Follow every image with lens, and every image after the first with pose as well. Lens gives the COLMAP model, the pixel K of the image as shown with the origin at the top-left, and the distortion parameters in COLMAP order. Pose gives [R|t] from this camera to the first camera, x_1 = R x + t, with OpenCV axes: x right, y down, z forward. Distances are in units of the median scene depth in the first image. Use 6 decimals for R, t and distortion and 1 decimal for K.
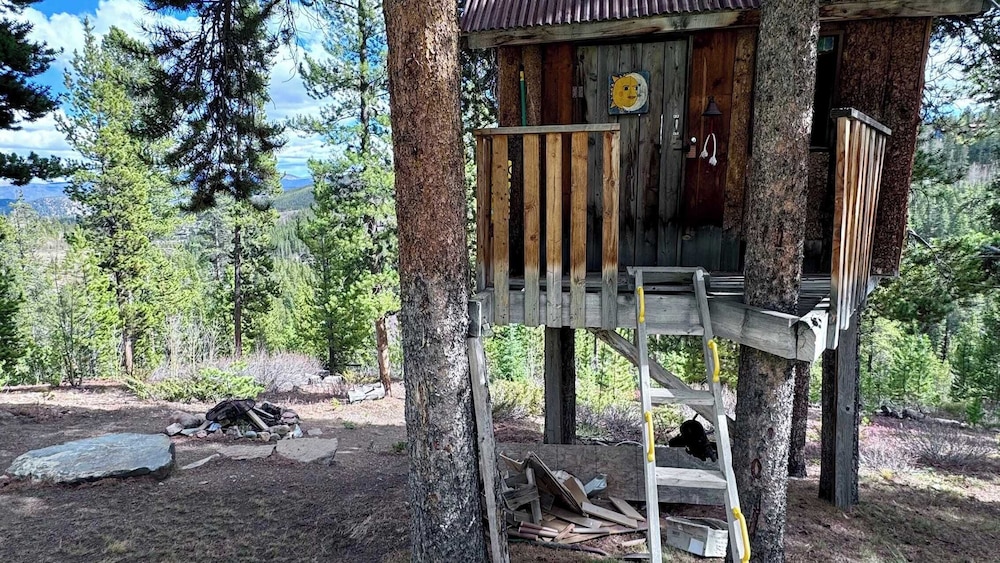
lens RADIAL K [[452.4, 0, 499.8], [0, 452.4, 285.5], [0, 0, 1]] dist [-0.000798, -0.000026]
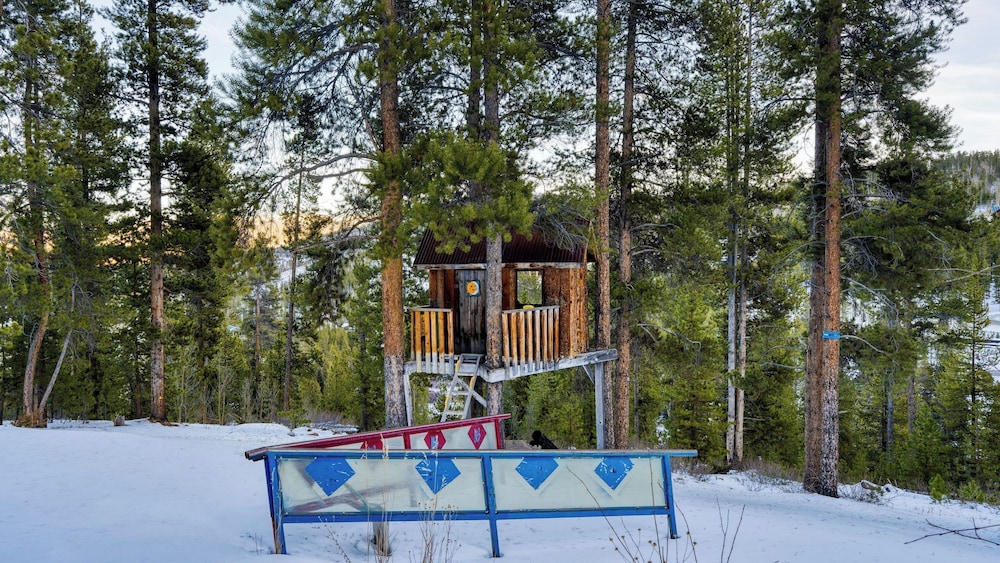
lens RADIAL K [[685.4, 0, 500.6], [0, 685.4, 280.6], [0, 0, 1]] dist [-0.041718, 0.014871]
pose [[0.985981, -0.004116, -0.166809, 1.132258], [-0.014013, 0.994121, -0.107361, -0.033063], [0.166270, 0.108193, 0.980127, -2.987028]]
